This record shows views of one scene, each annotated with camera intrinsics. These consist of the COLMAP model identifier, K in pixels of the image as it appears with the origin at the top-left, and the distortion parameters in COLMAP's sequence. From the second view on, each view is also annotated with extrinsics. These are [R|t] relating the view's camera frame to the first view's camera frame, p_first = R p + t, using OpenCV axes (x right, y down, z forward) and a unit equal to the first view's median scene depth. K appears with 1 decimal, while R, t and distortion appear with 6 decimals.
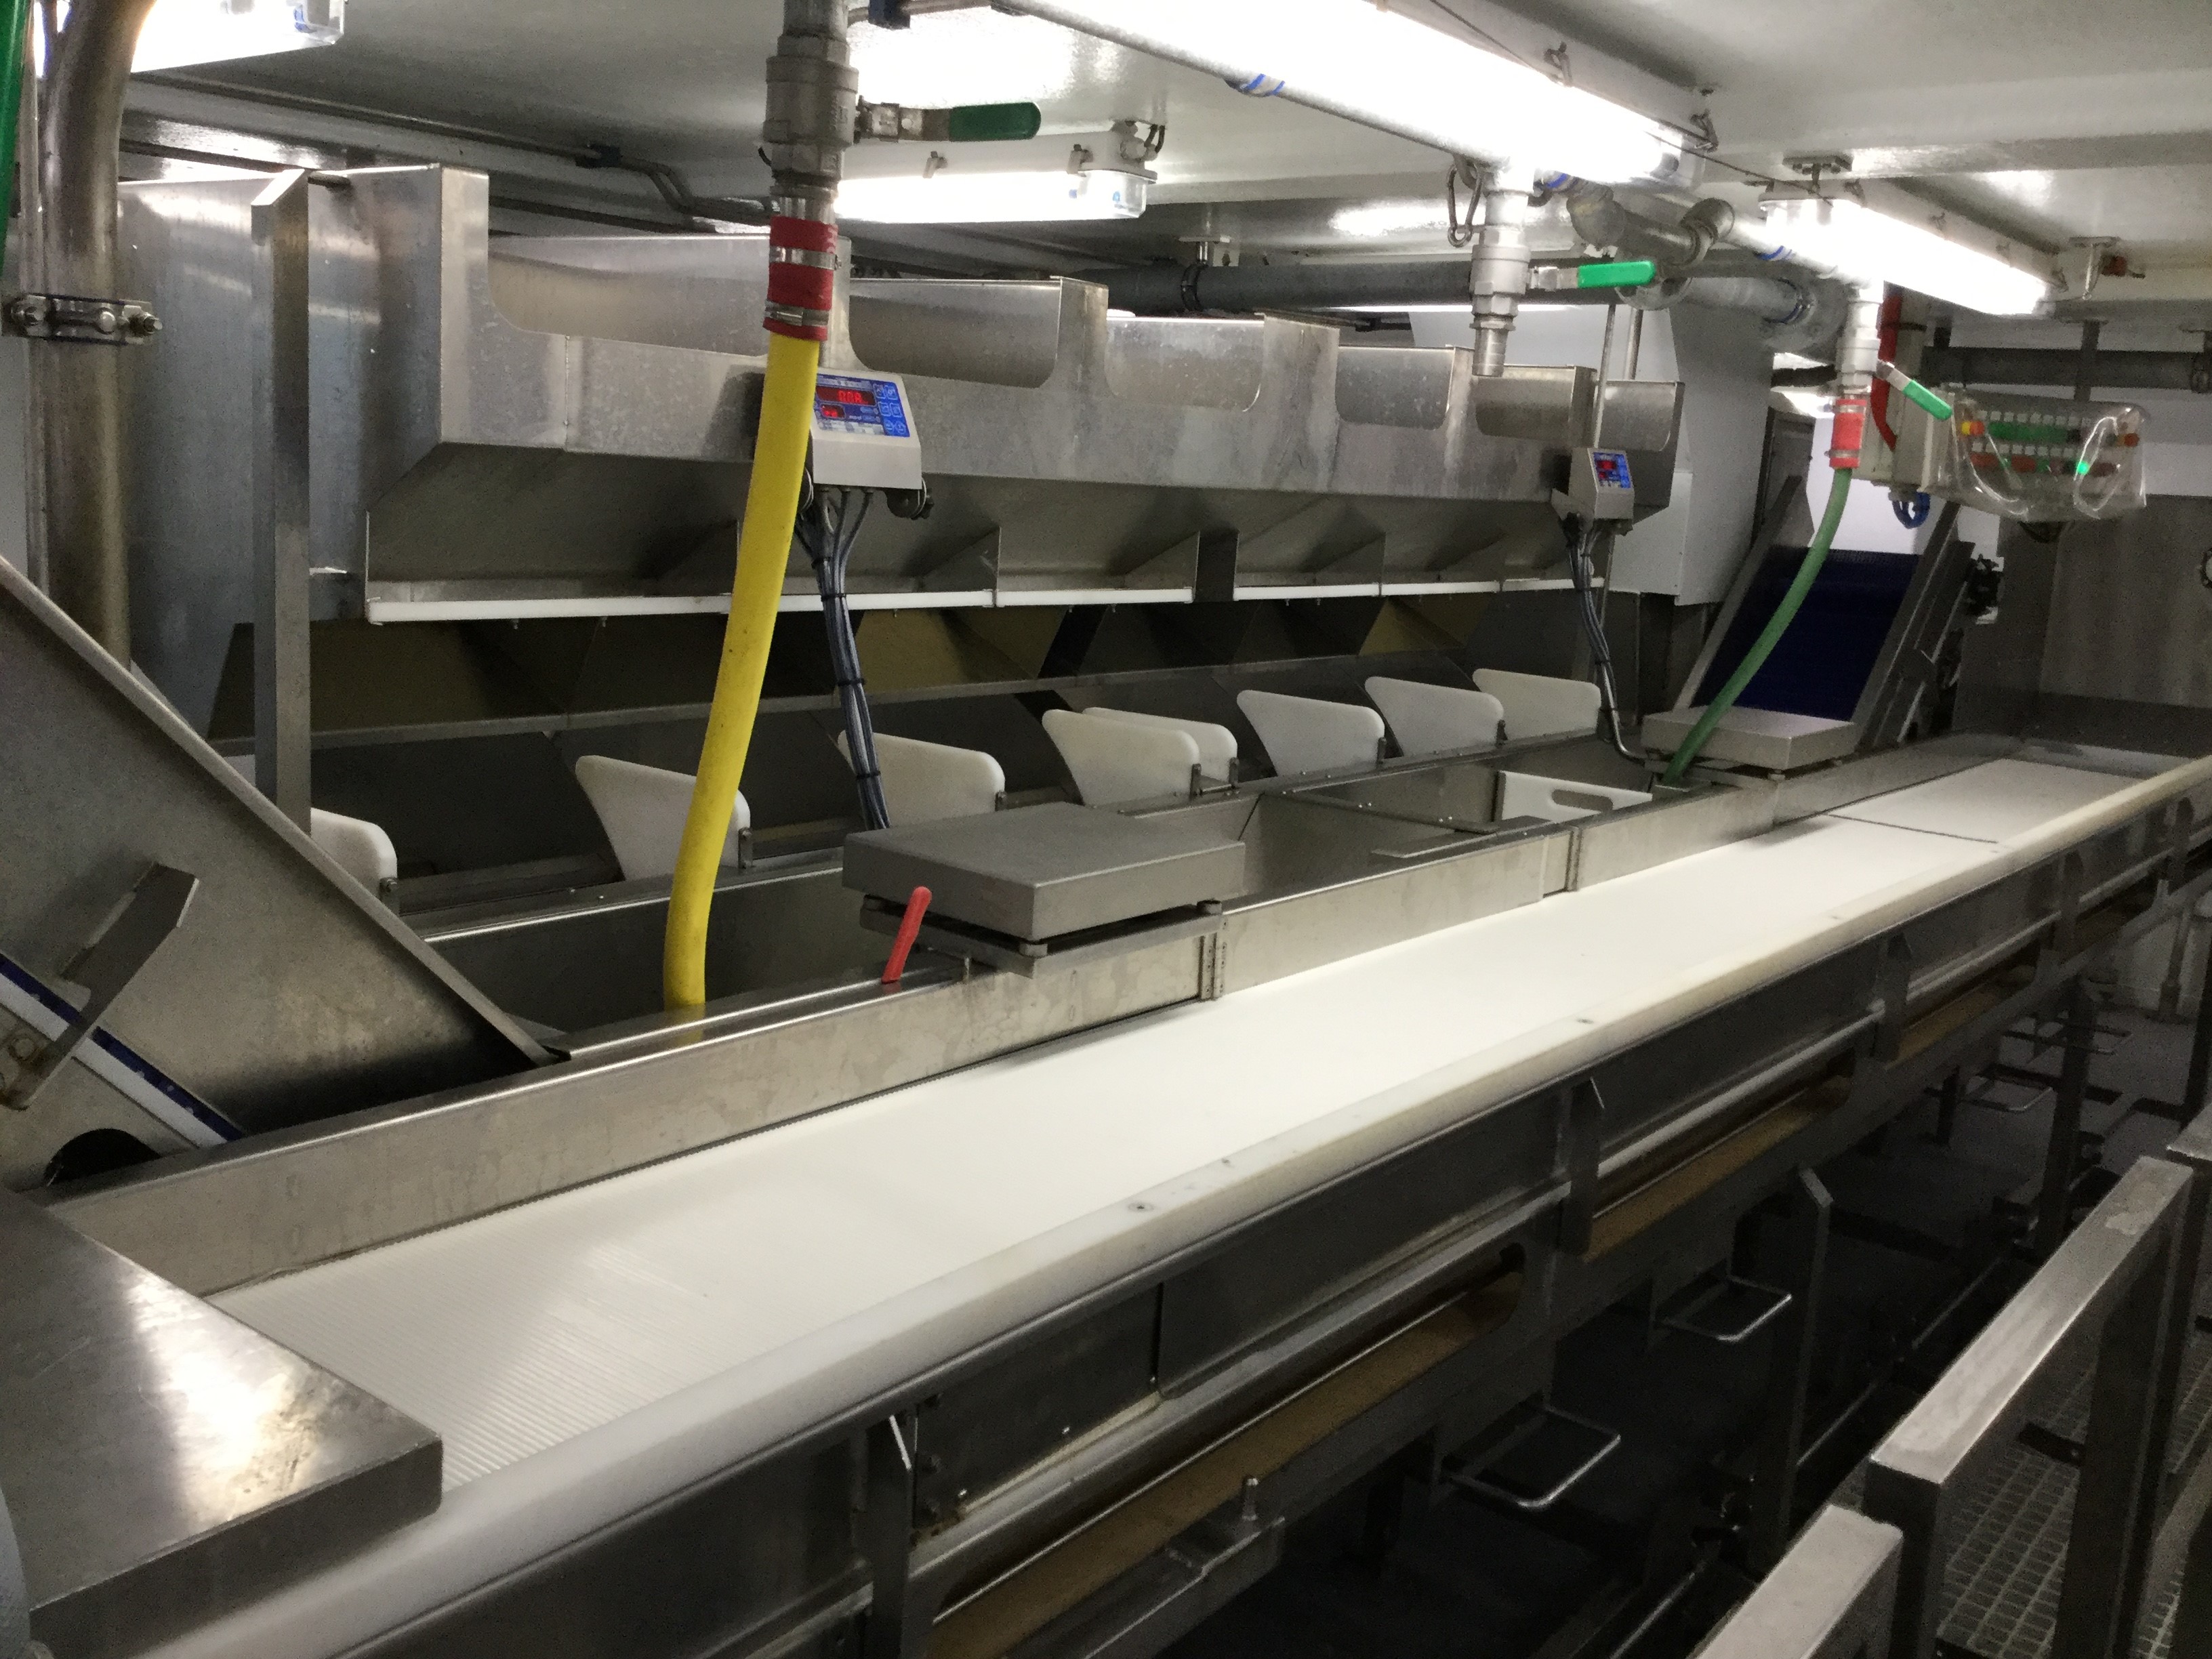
lens RADIAL K [[2010.2, 0, 1057.0], [0, 2010.2, 857.0], [0, 0, 1]] dist [0.109055, -0.183076]
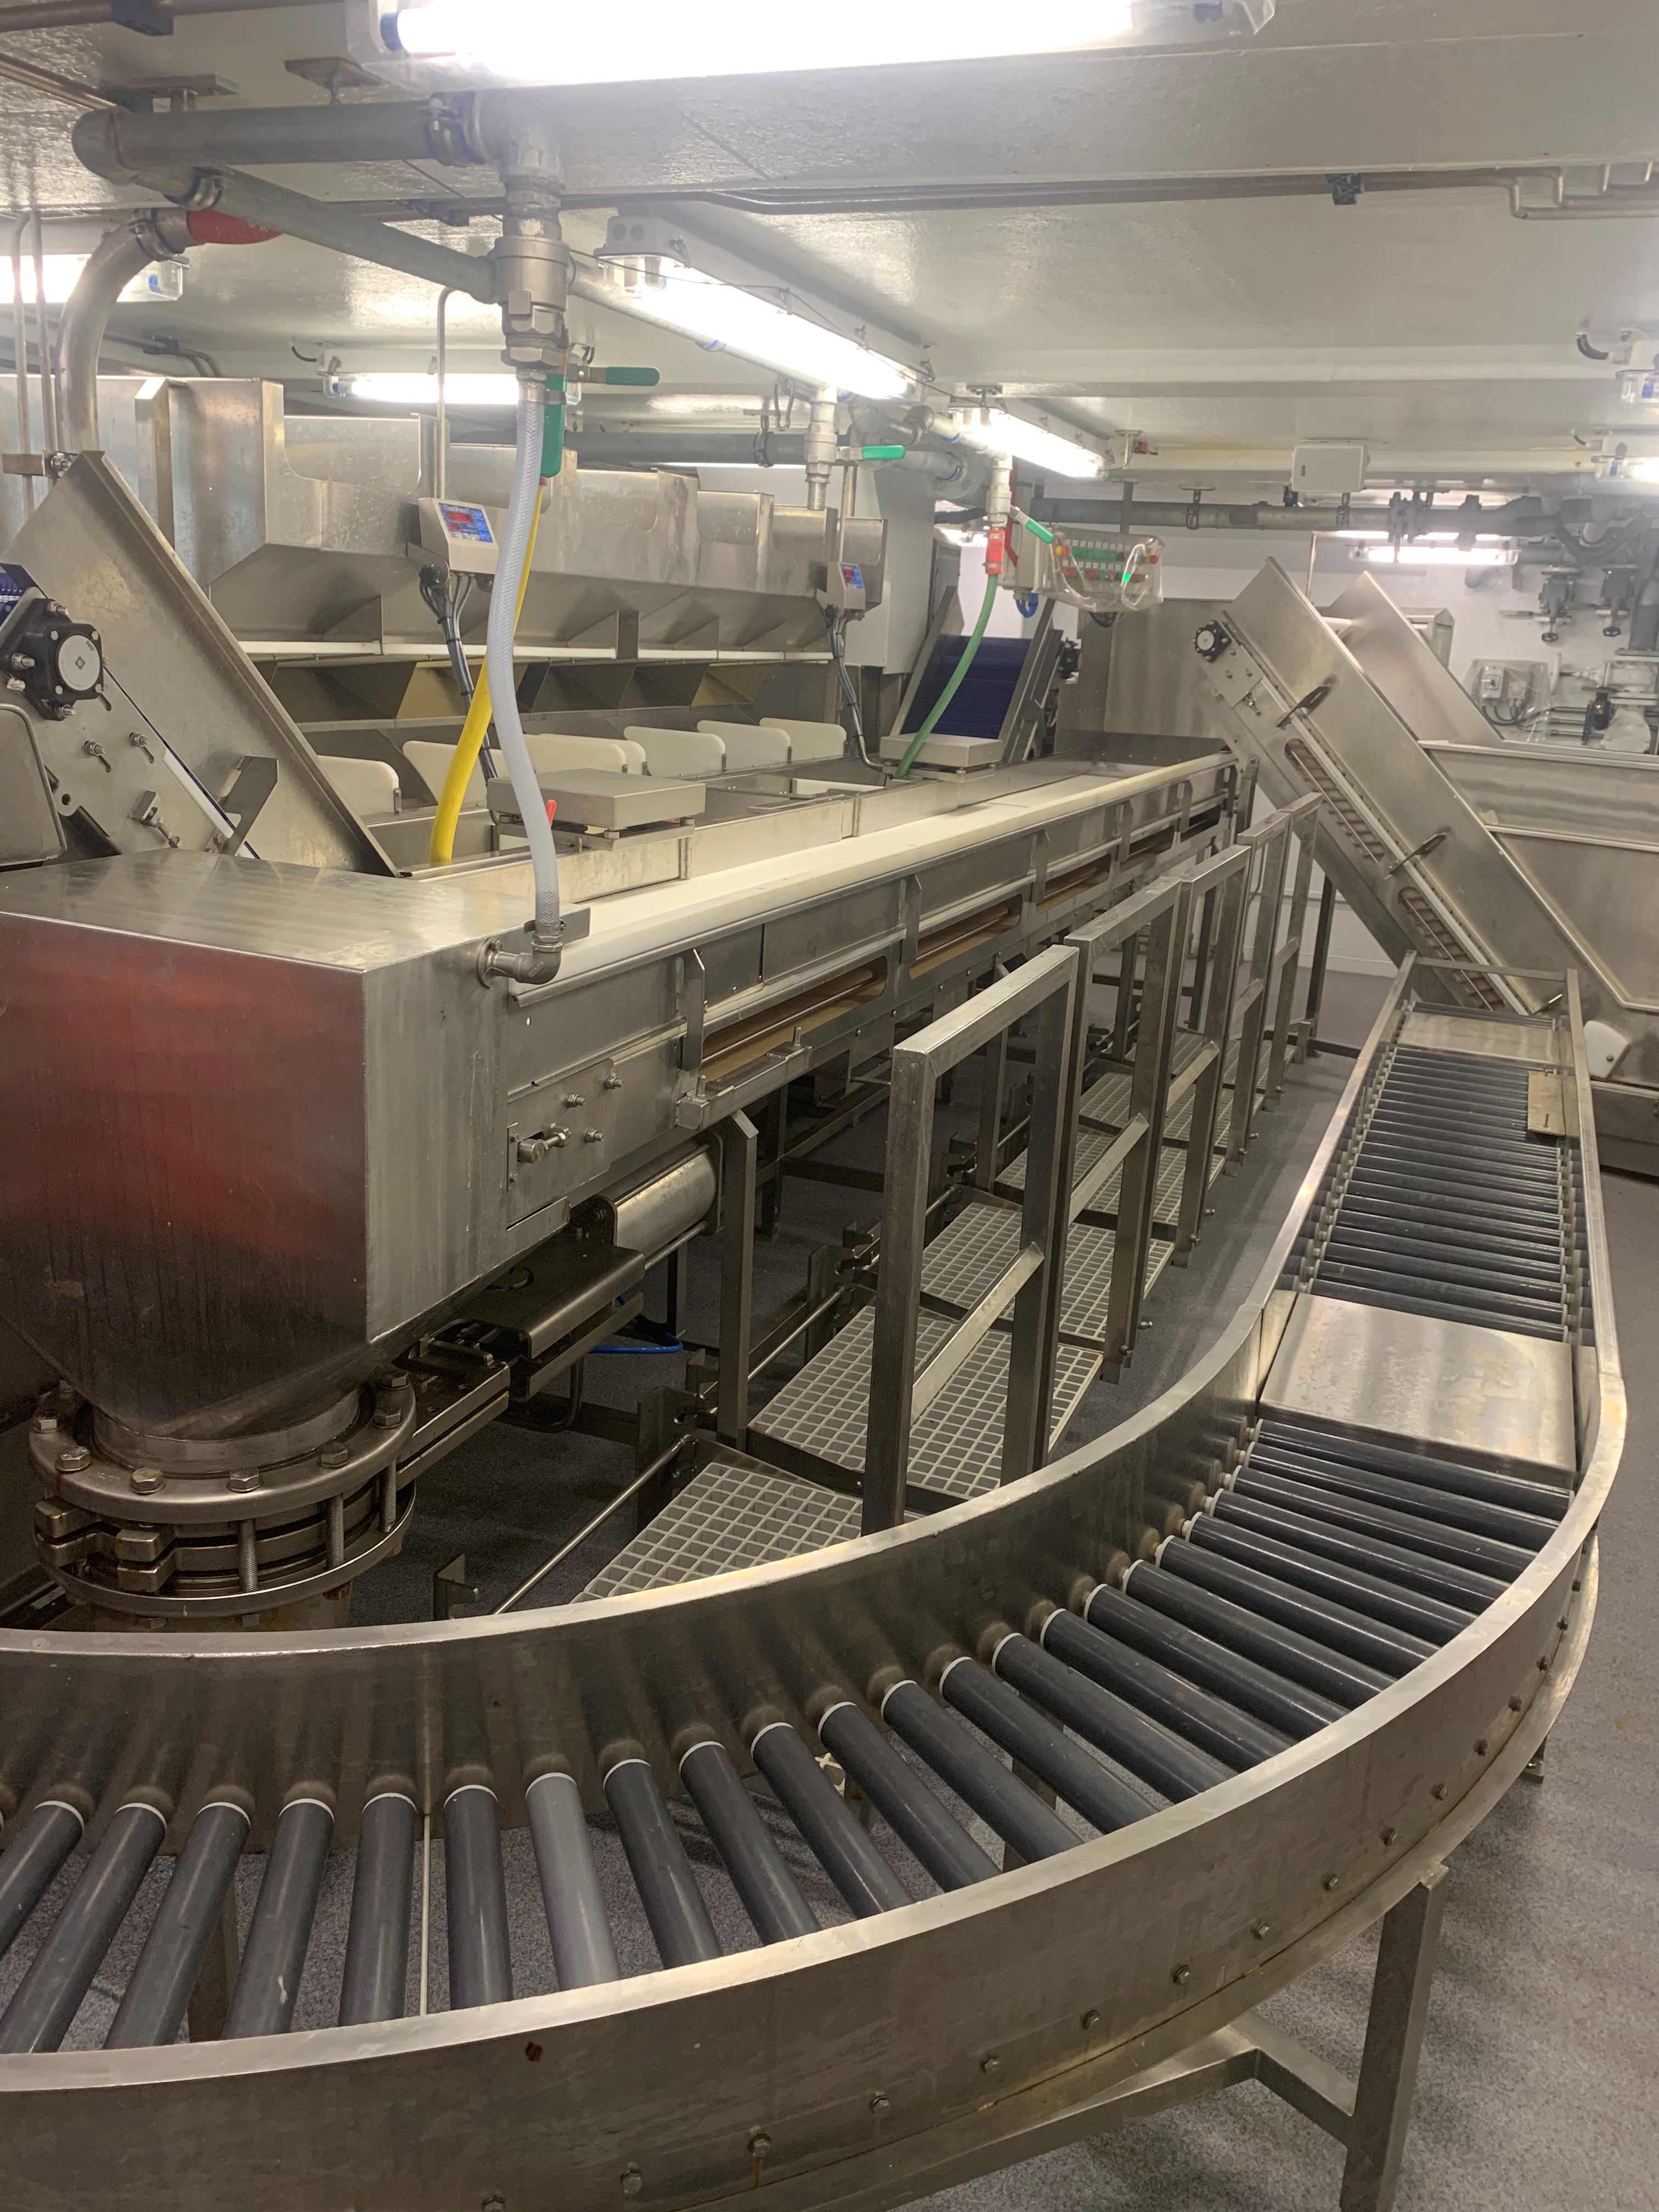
lens RADIAL K [[1652.3, 0, 803.7], [0, 1652.3, 1106.7], [0, 0, 1]] dist [0.007186, -0.010429]
pose [[0.962152, -0.083764, 0.259320, -0.123542], [0.054713, 0.991589, 0.117296, 0.060607], [-0.266964, -0.098668, 0.958642, -0.239417]]
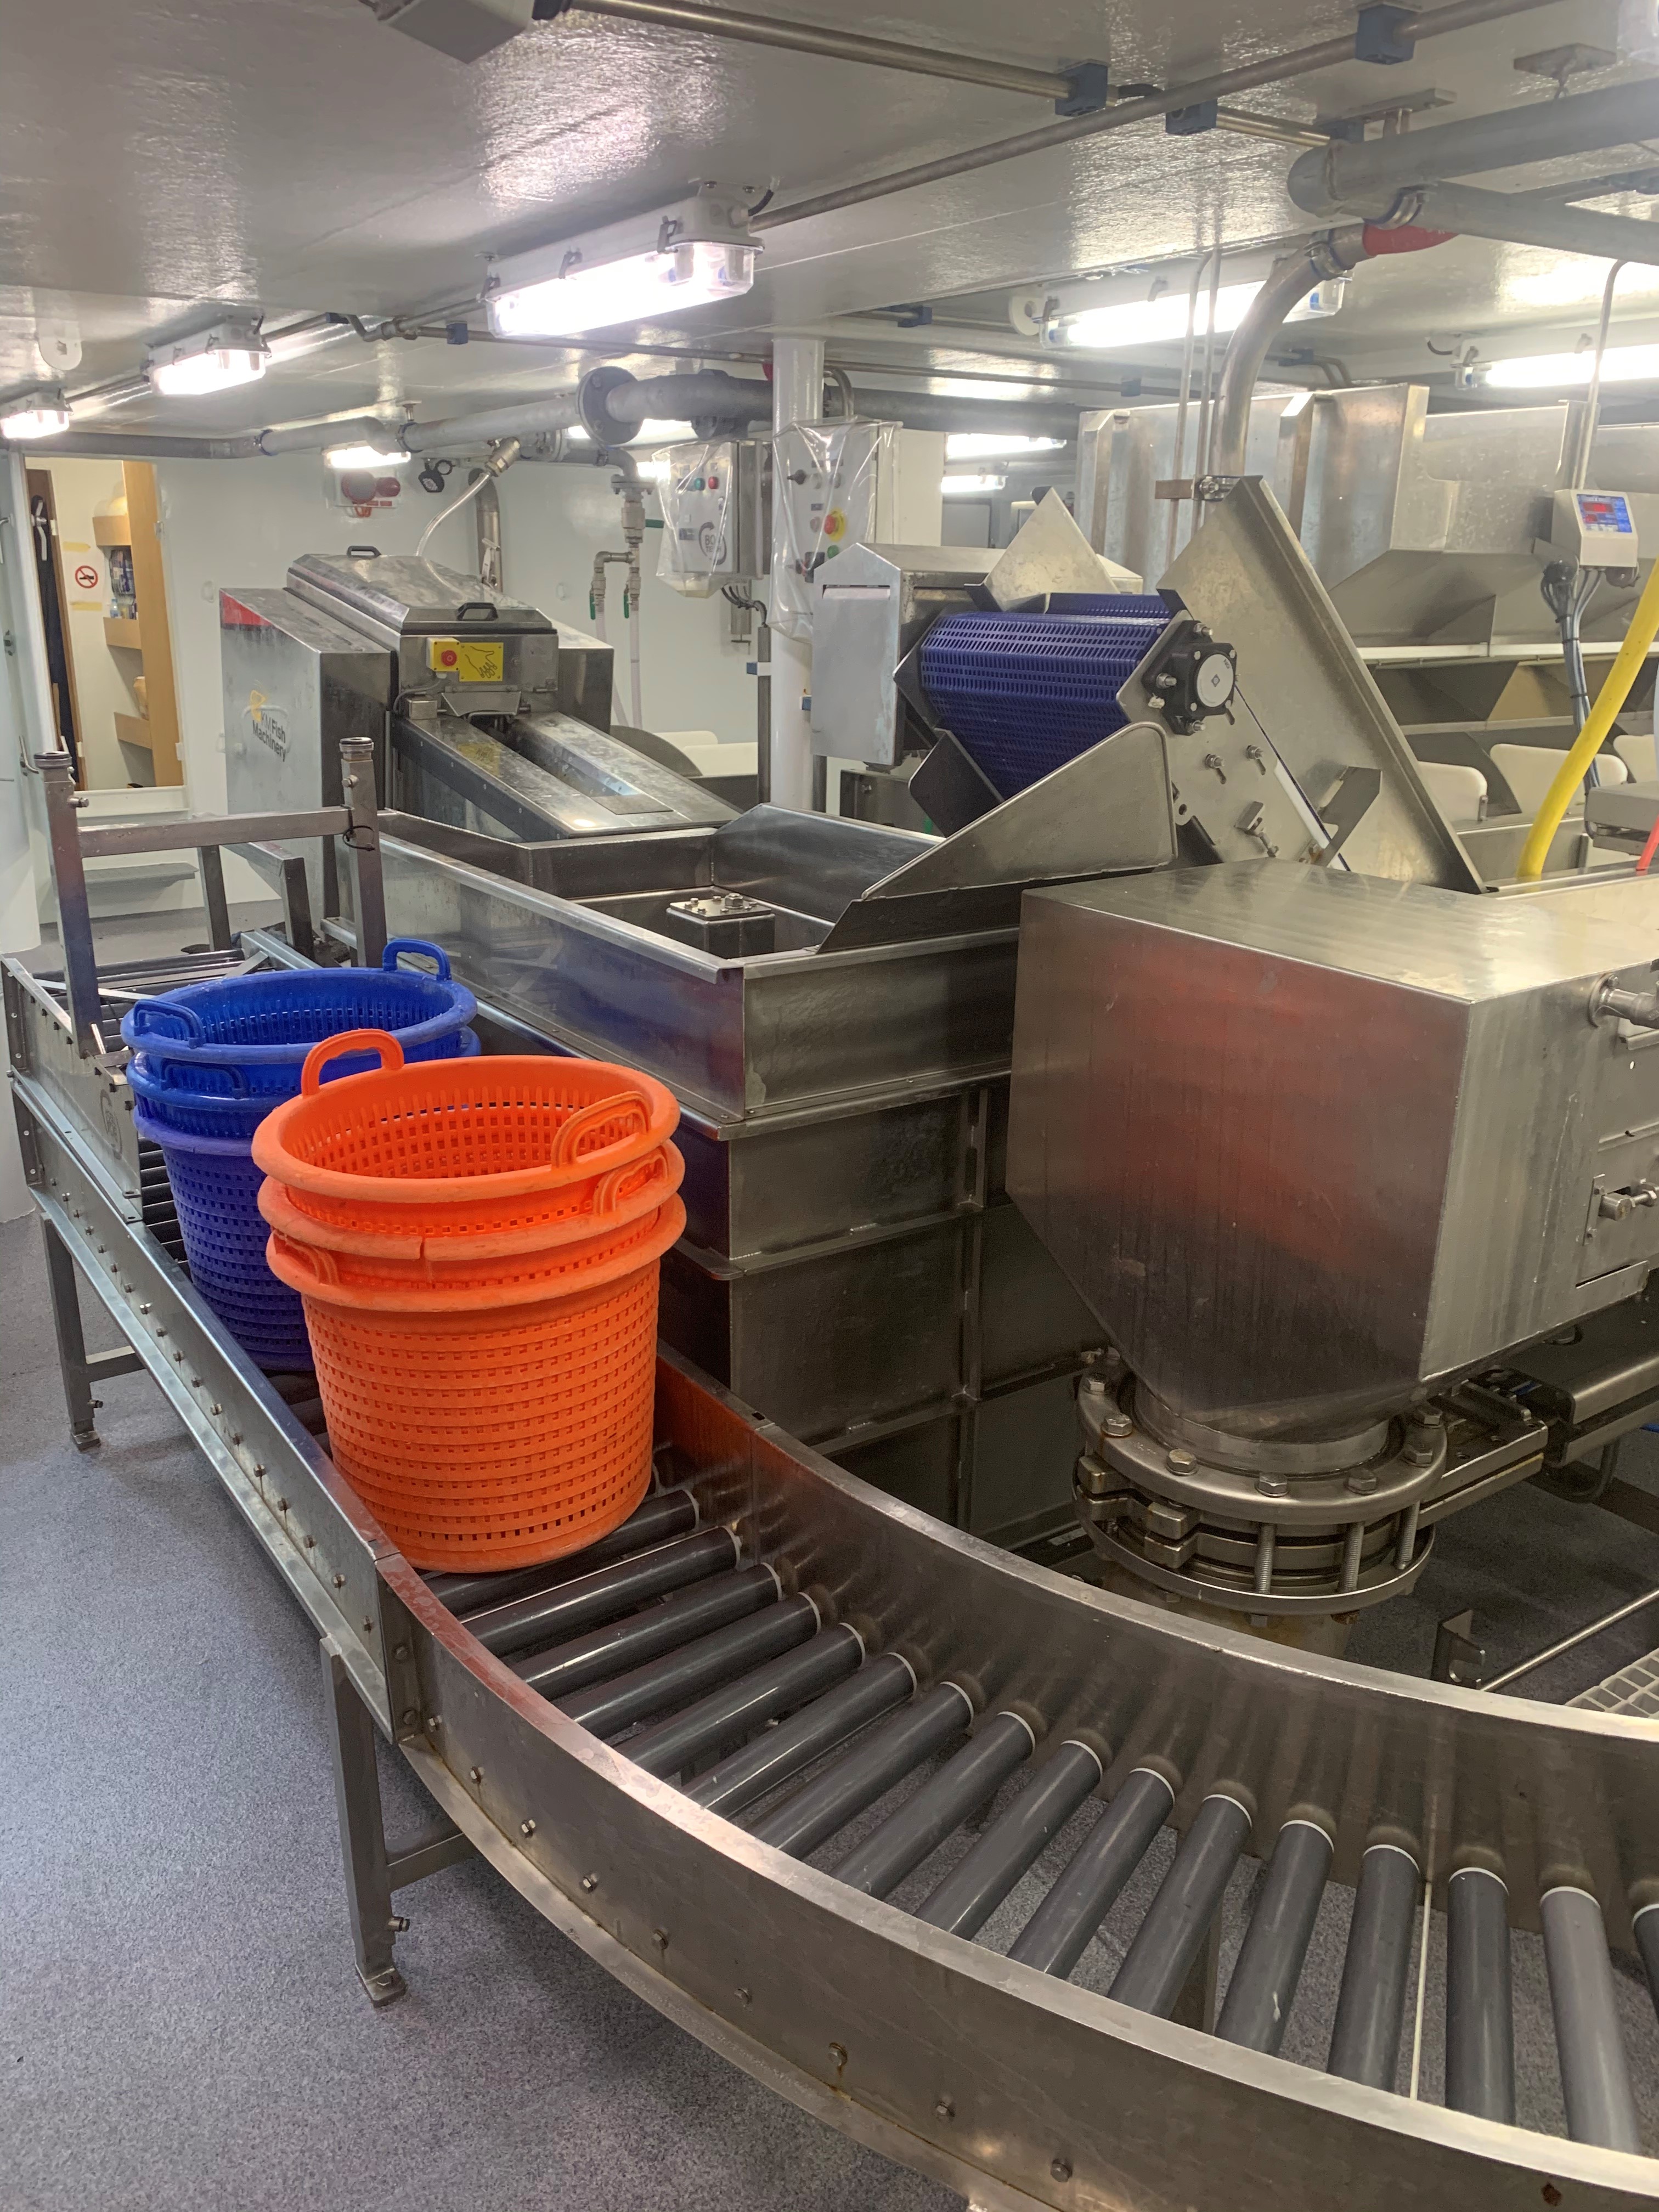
lens RADIAL K [[1652.3, 0, 839.1], [0, 1652.3, 1110.8], [0, 0, 1]] dist [0.007186, -0.010429]
pose [[0.952593, 0.044326, -0.301001, -0.140315], [-0.011035, 0.993713, 0.111415, 0.053941], [0.304047, -0.102811, 0.947093, -0.237704]]
